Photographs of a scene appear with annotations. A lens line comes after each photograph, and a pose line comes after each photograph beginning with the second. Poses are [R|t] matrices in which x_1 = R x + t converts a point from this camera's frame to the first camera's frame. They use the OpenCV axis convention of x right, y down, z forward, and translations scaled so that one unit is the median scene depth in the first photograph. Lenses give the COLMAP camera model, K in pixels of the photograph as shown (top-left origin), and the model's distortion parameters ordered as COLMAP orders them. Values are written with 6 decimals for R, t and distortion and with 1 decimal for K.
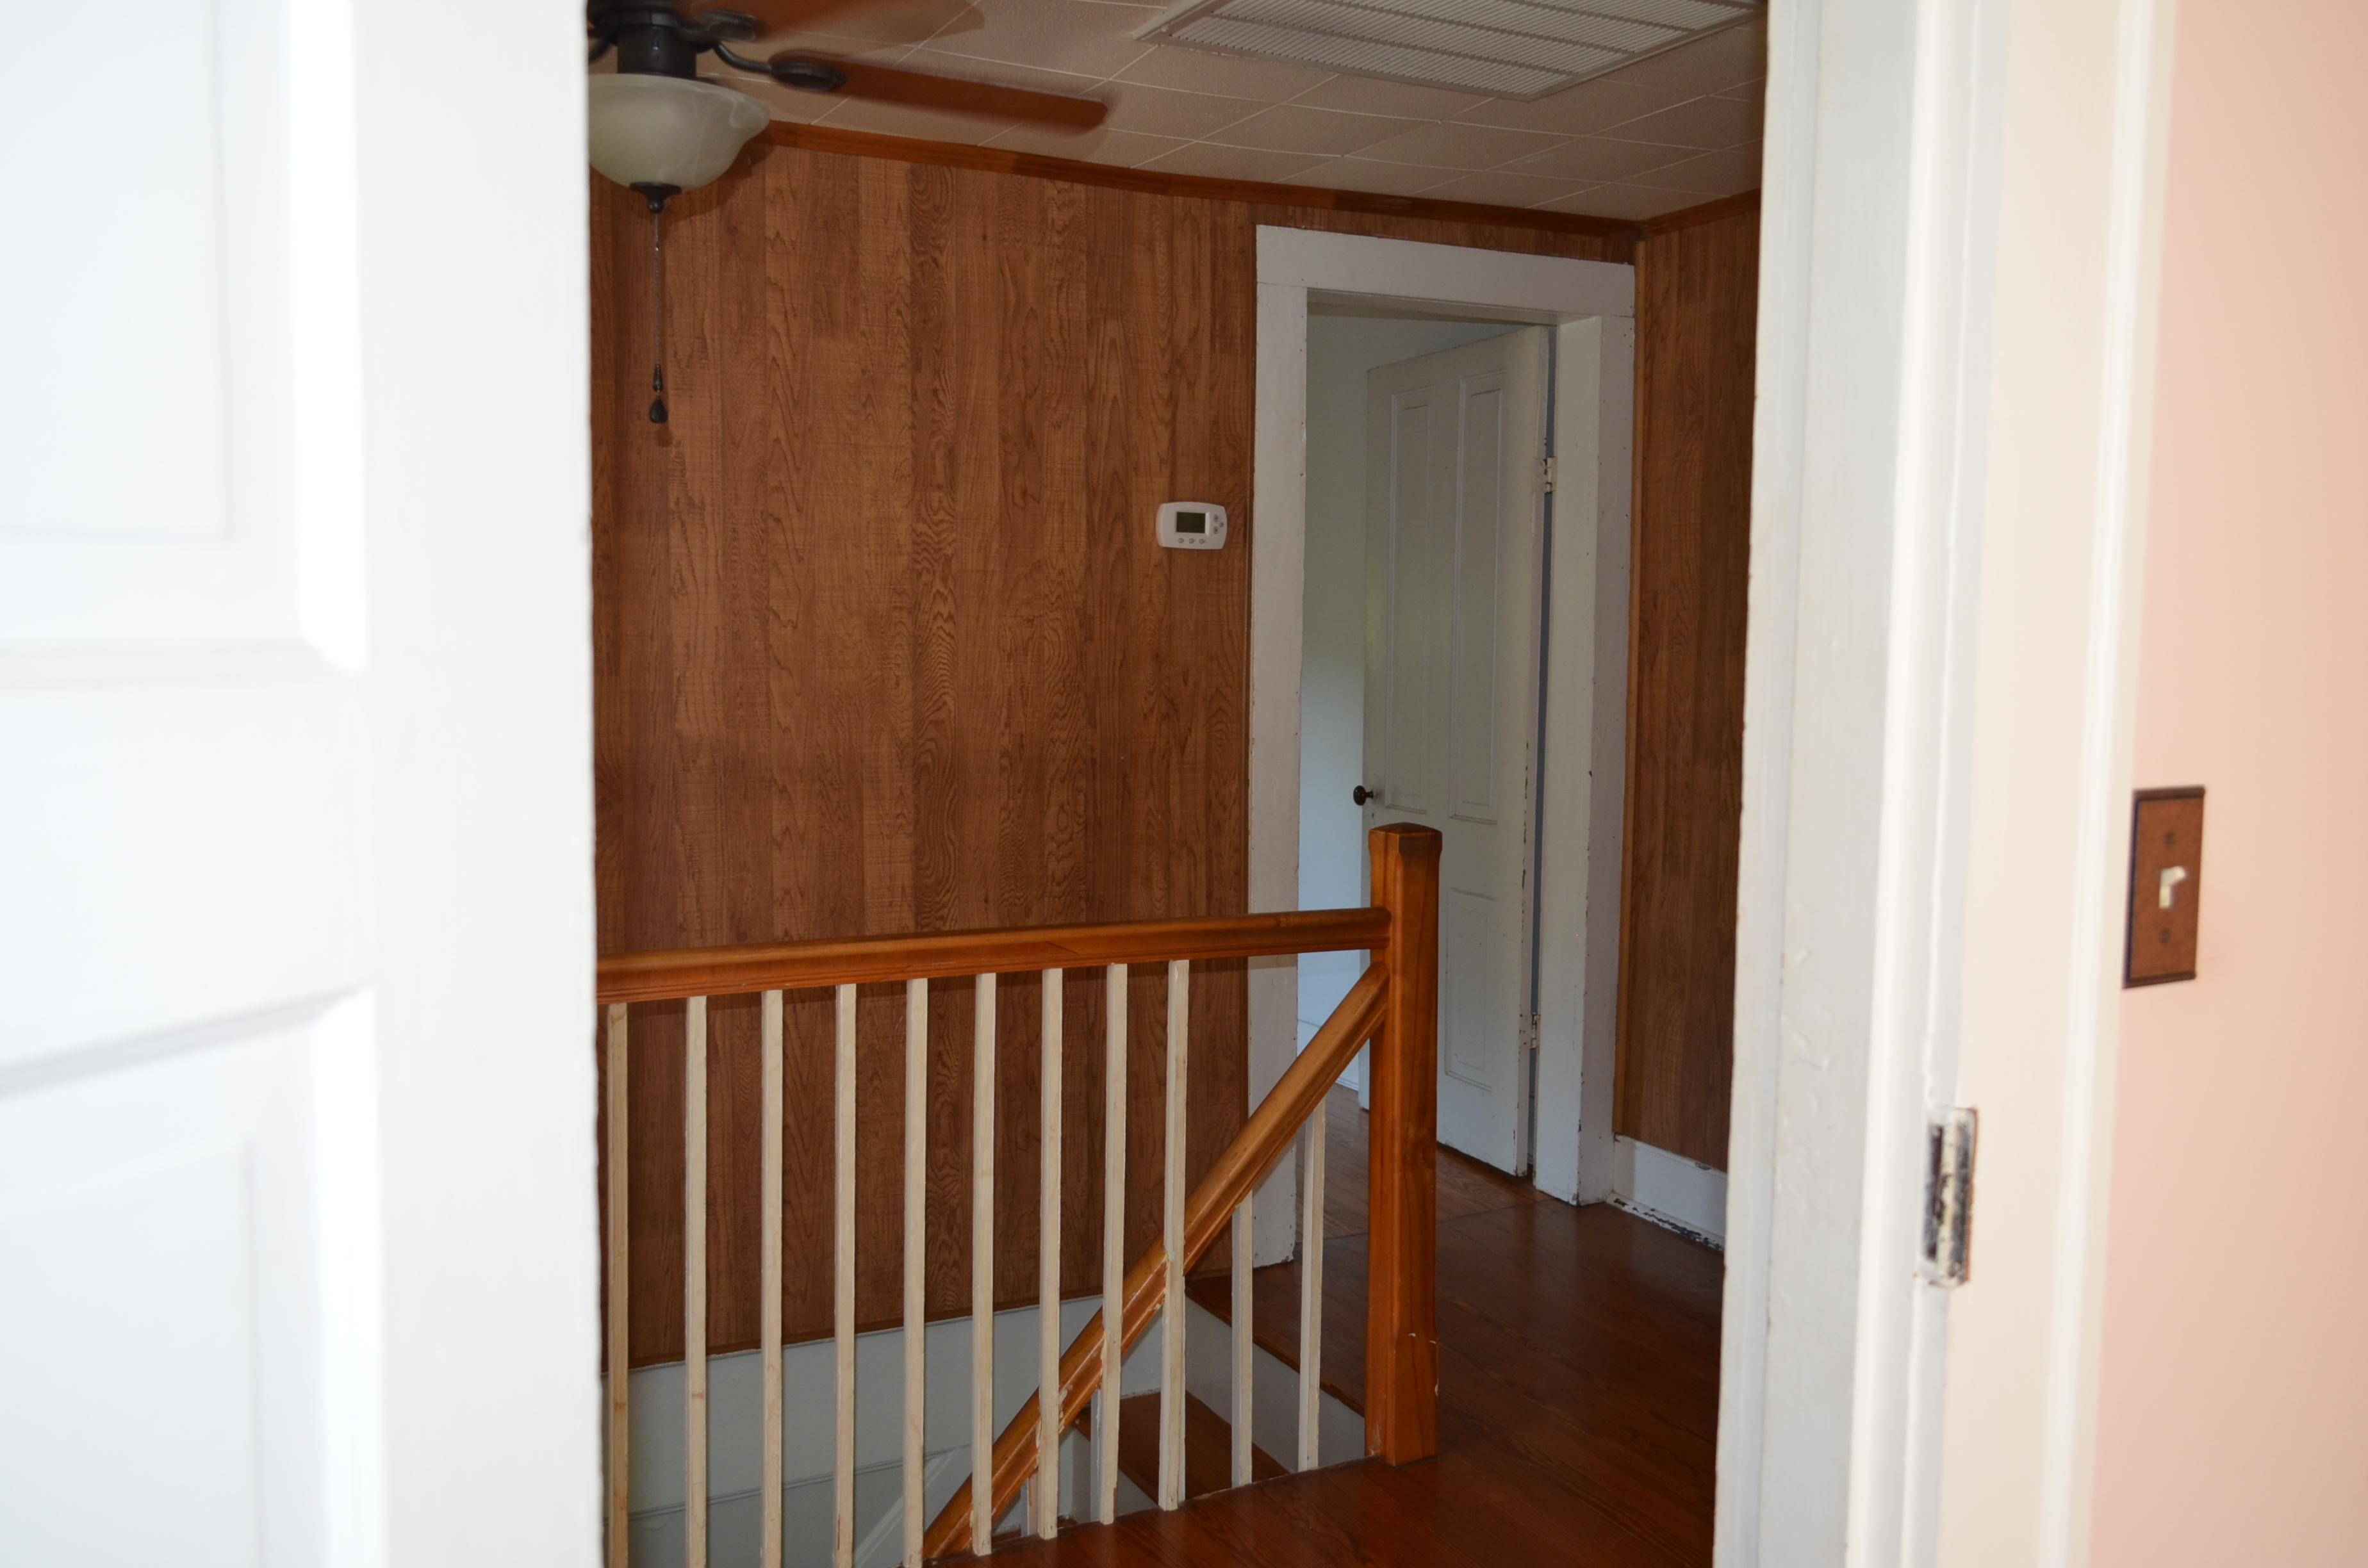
lens RADIAL K [[1895.1, 0, 1196.3], [0, 1895.1, 779.3], [0, 0, 1]] dist [-0.009240, 0.010177]
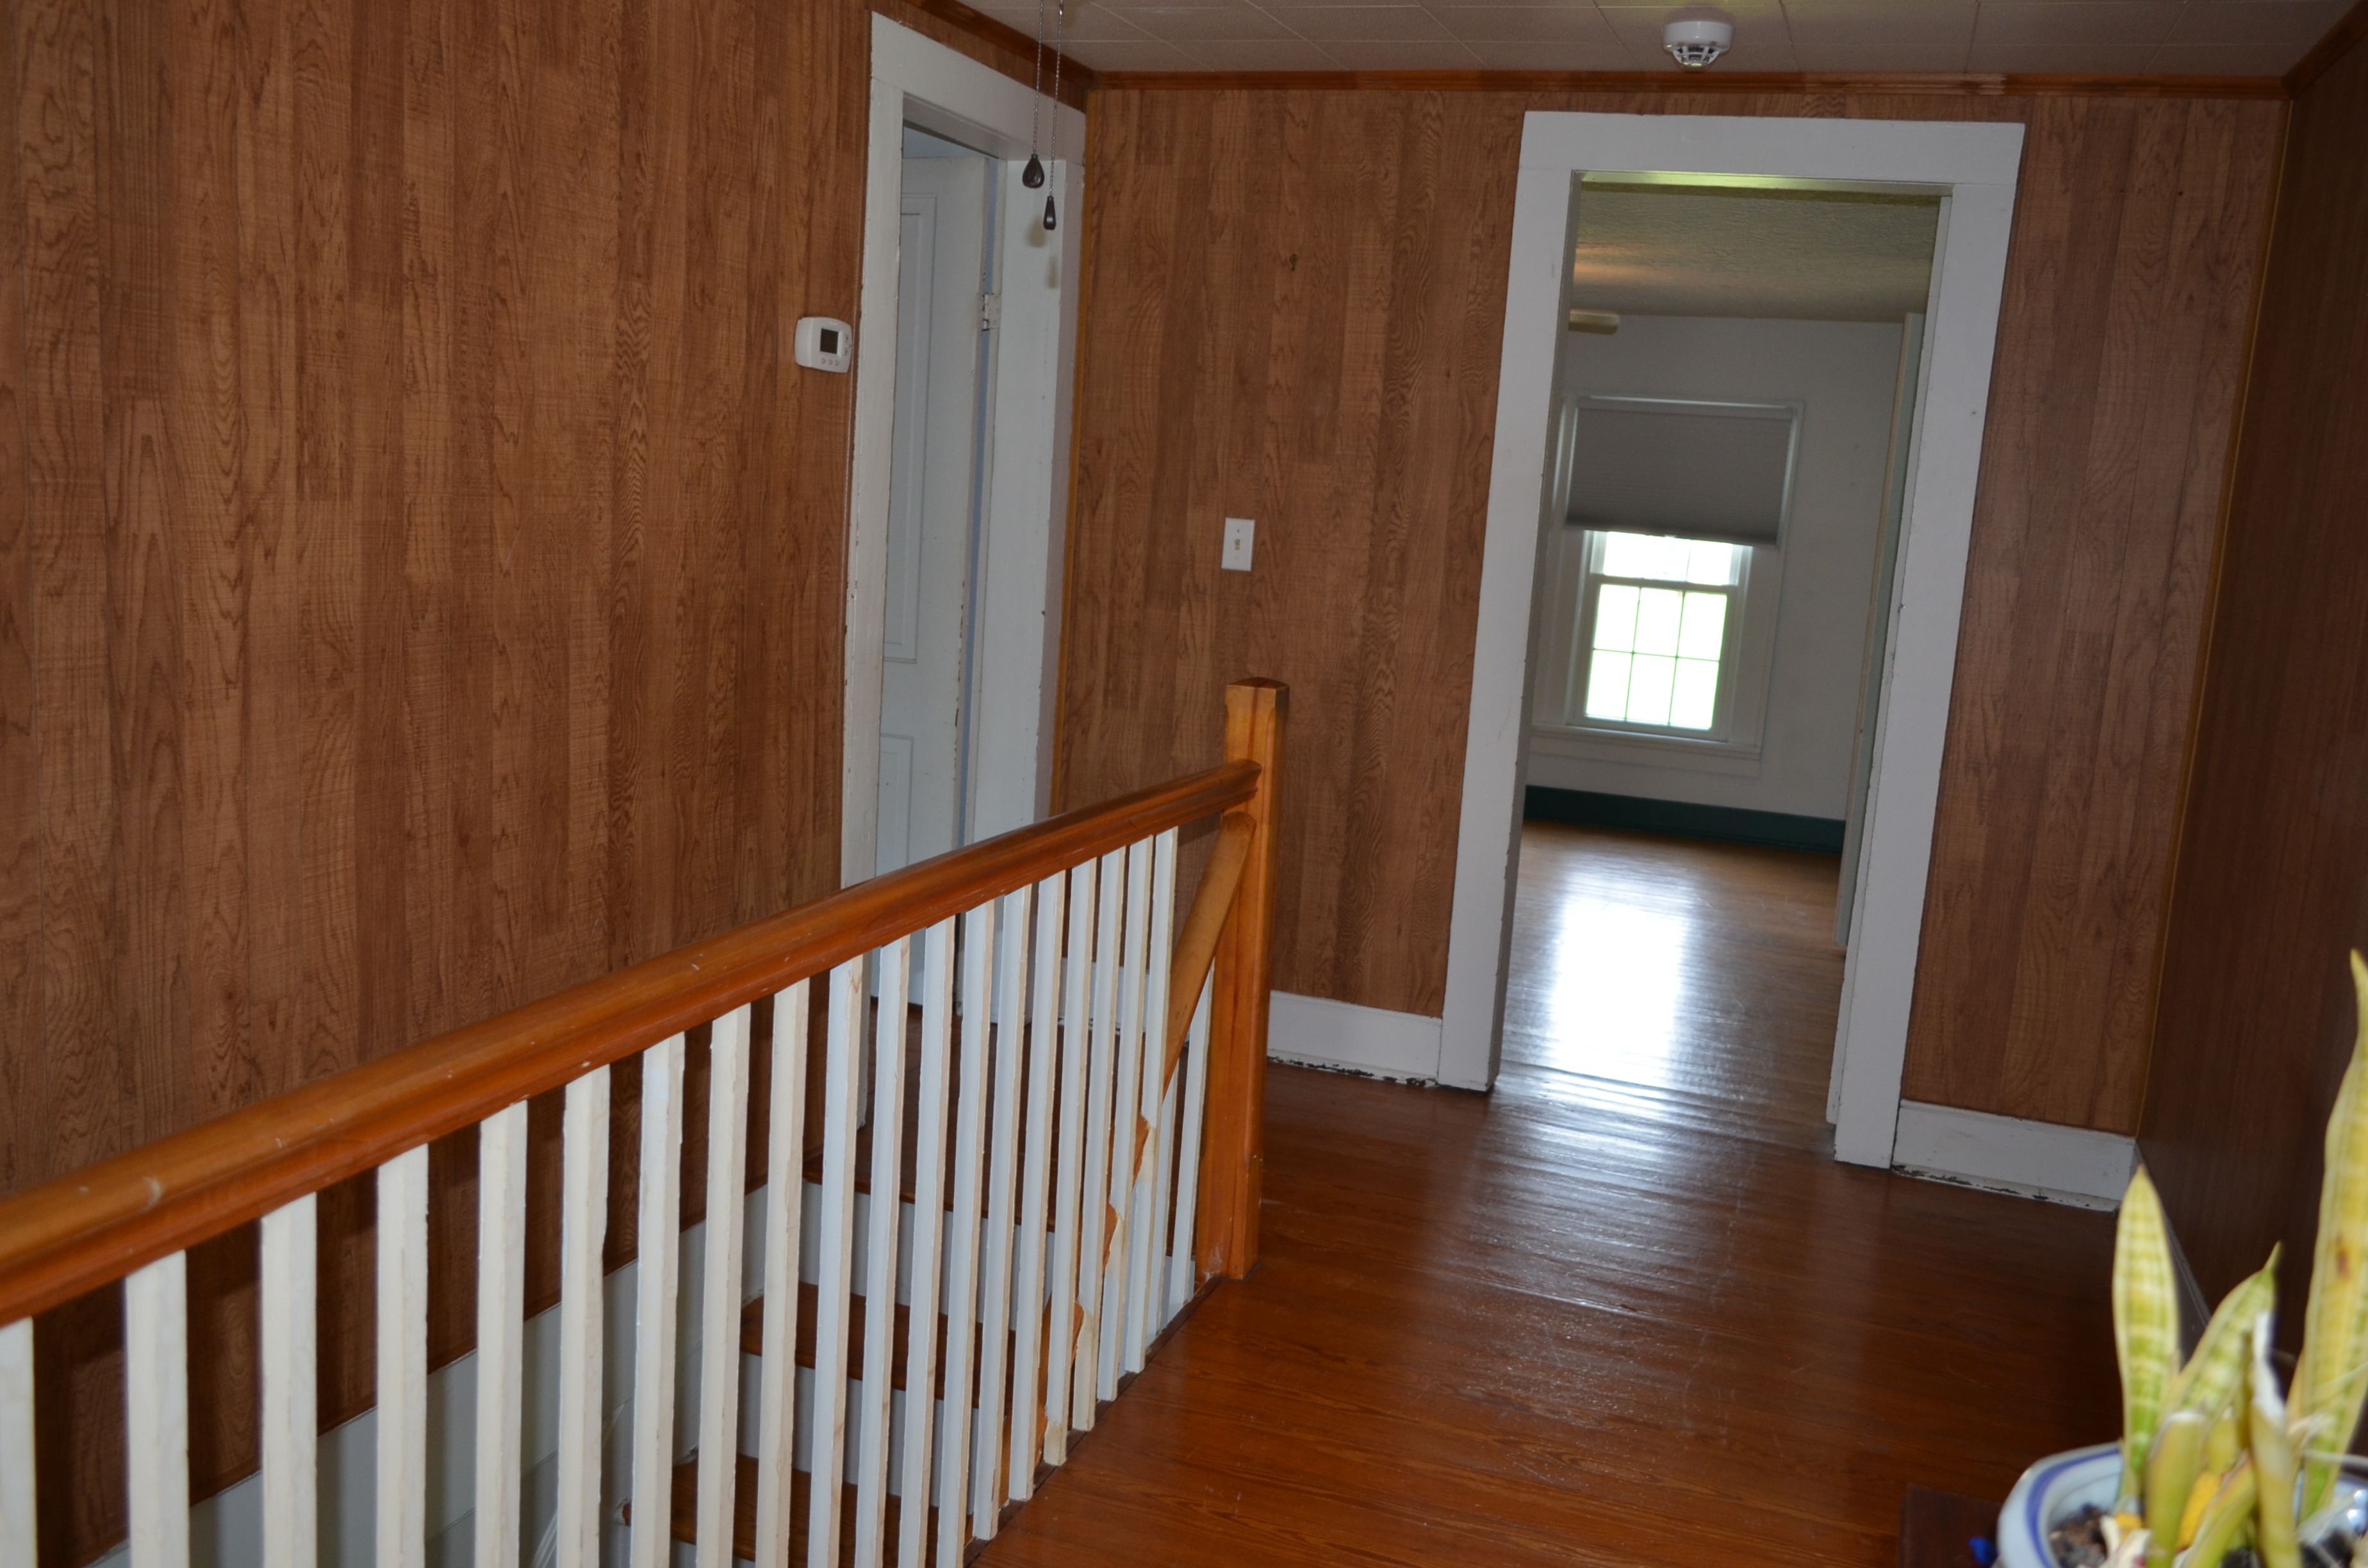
lens RADIAL K [[1895.1, 0, 1218.6], [0, 1895.1, 780.6], [0, 0, 1]] dist [-0.009240, 0.010177]
pose [[0.733613, -0.063435, 0.676601, -0.504631], [-0.008470, 0.994703, 0.102443, -0.022475], [-0.679515, -0.080884, 0.729189, 0.208894]]
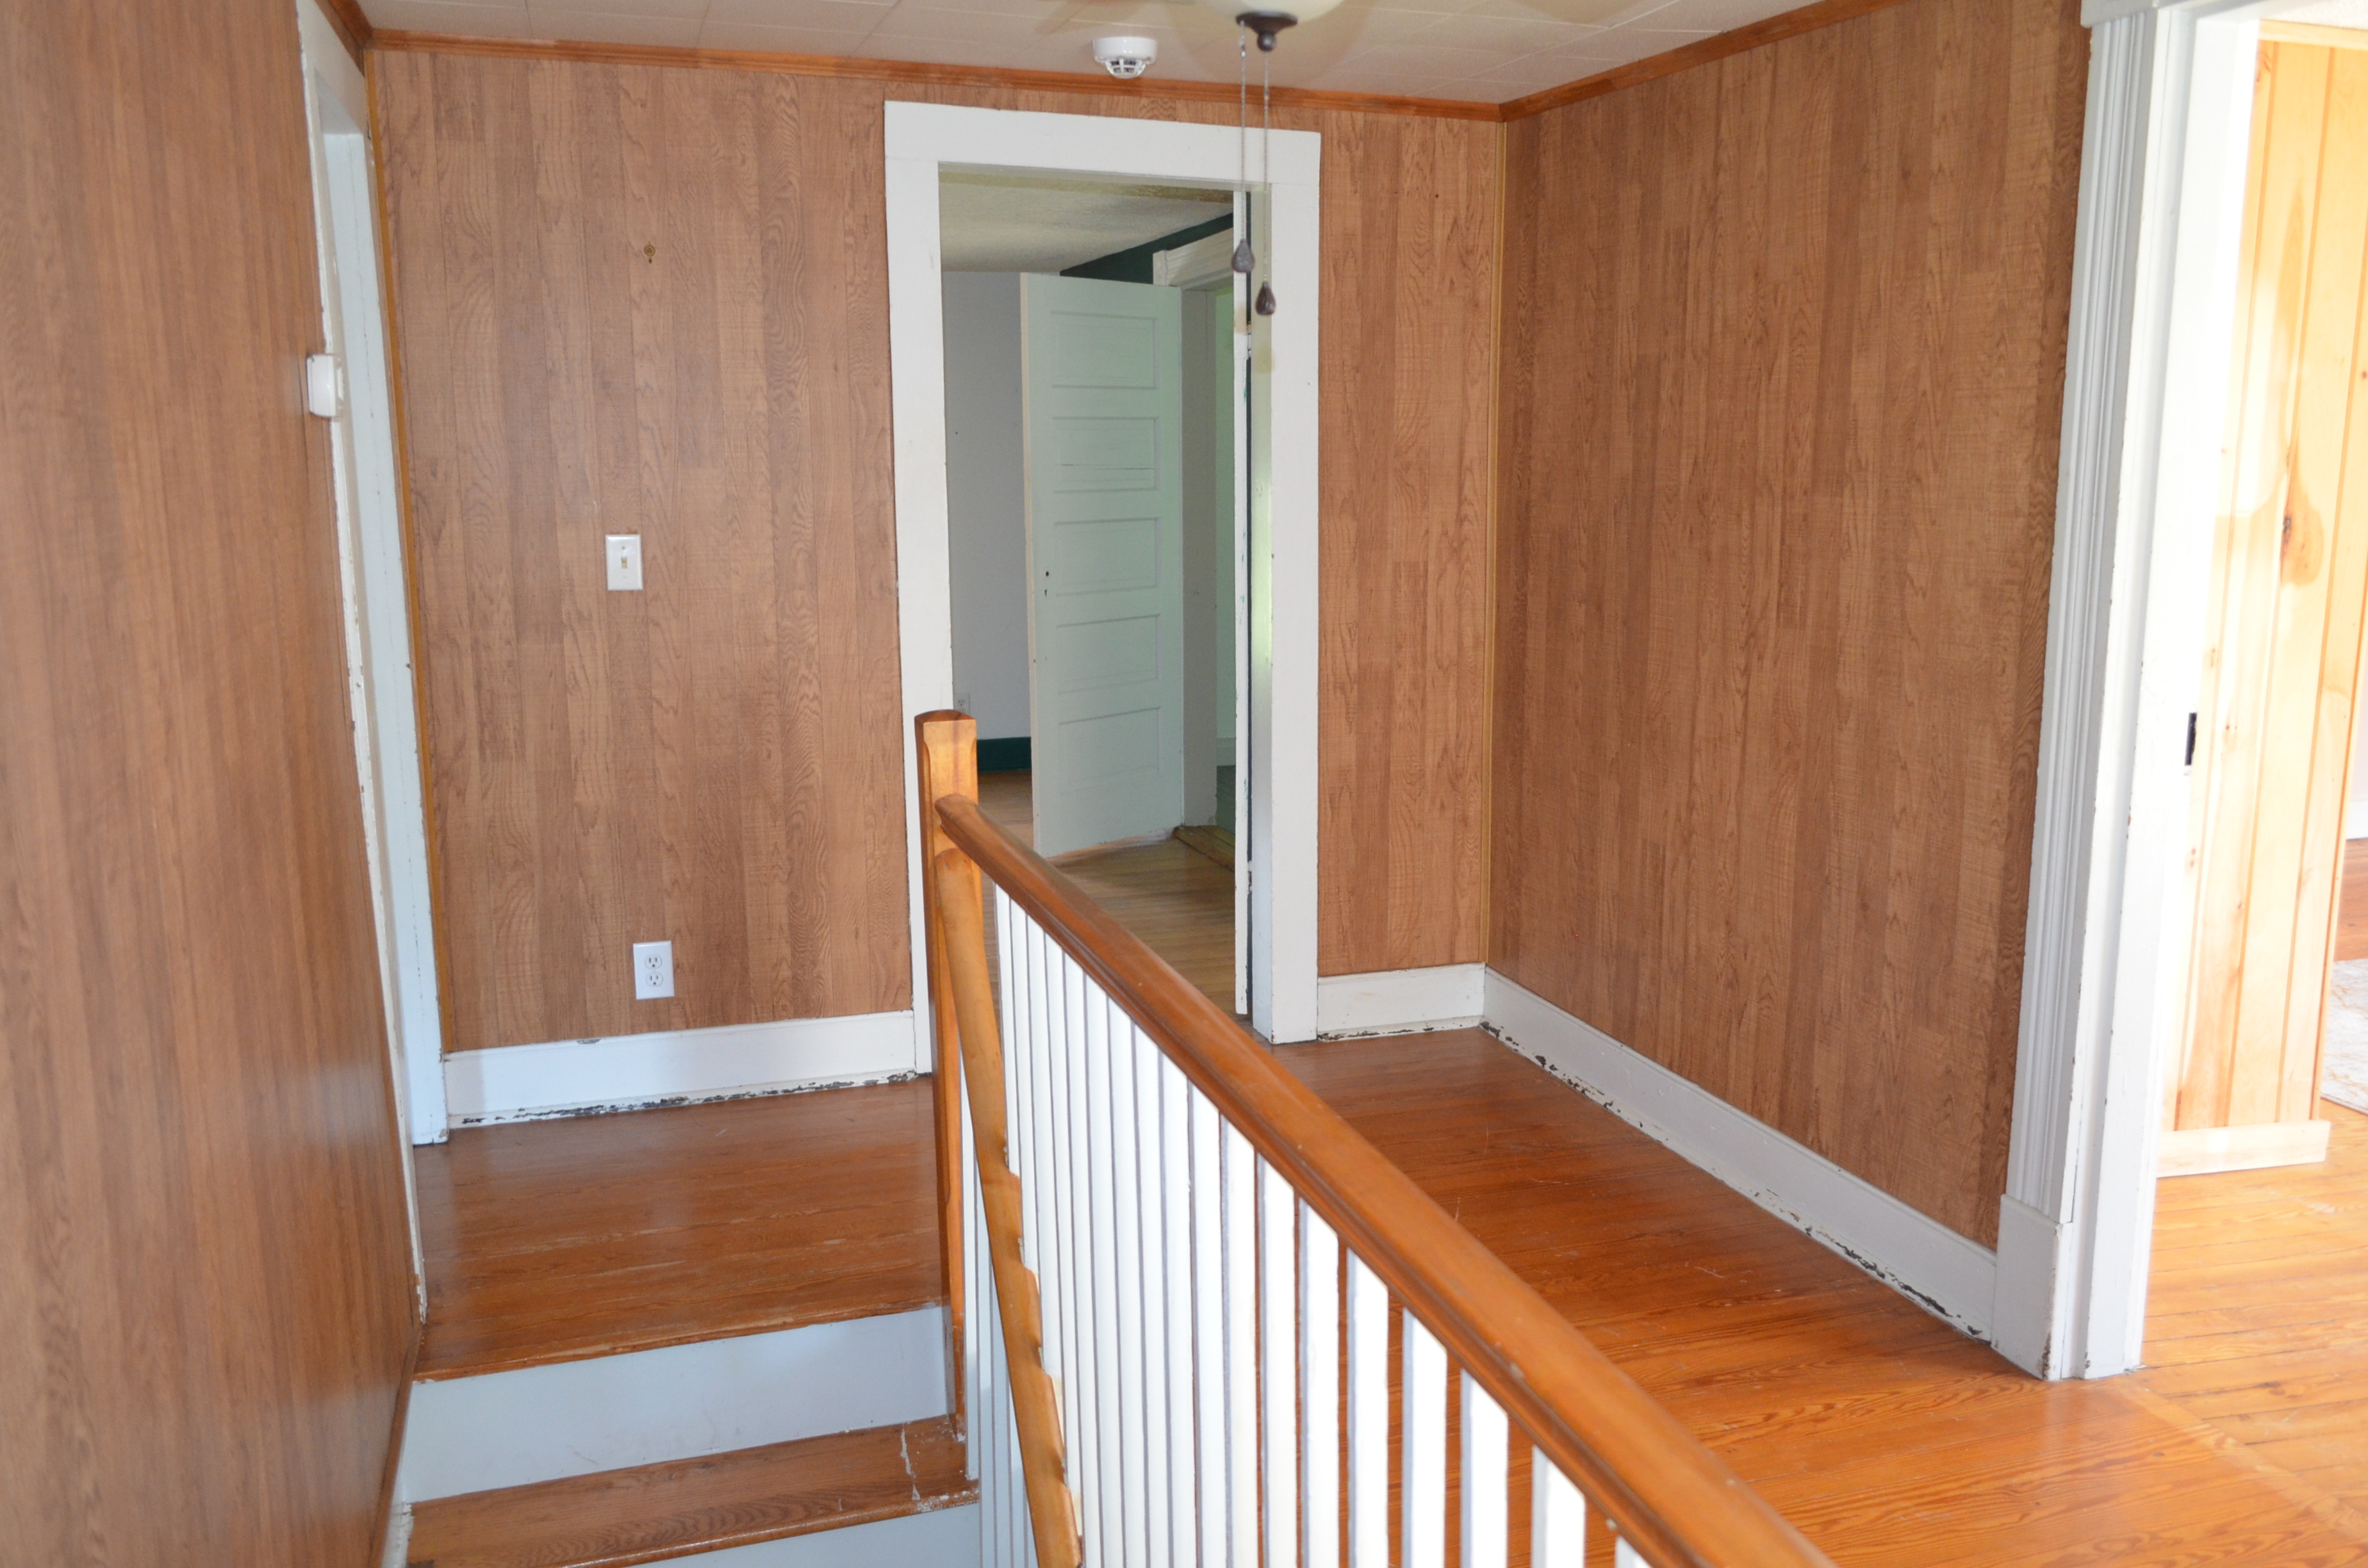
lens RADIAL K [[1895.1, 0, 1189.3], [0, 1895.1, 795.3], [0, 0, 1]] dist [-0.009240, 0.010177]
pose [[0.166336, -0.183553, 0.968835, -0.712632], [0.084413, 0.981566, 0.171472, -0.076888], [-0.982449, 0.053261, 0.178764, 0.576436]]
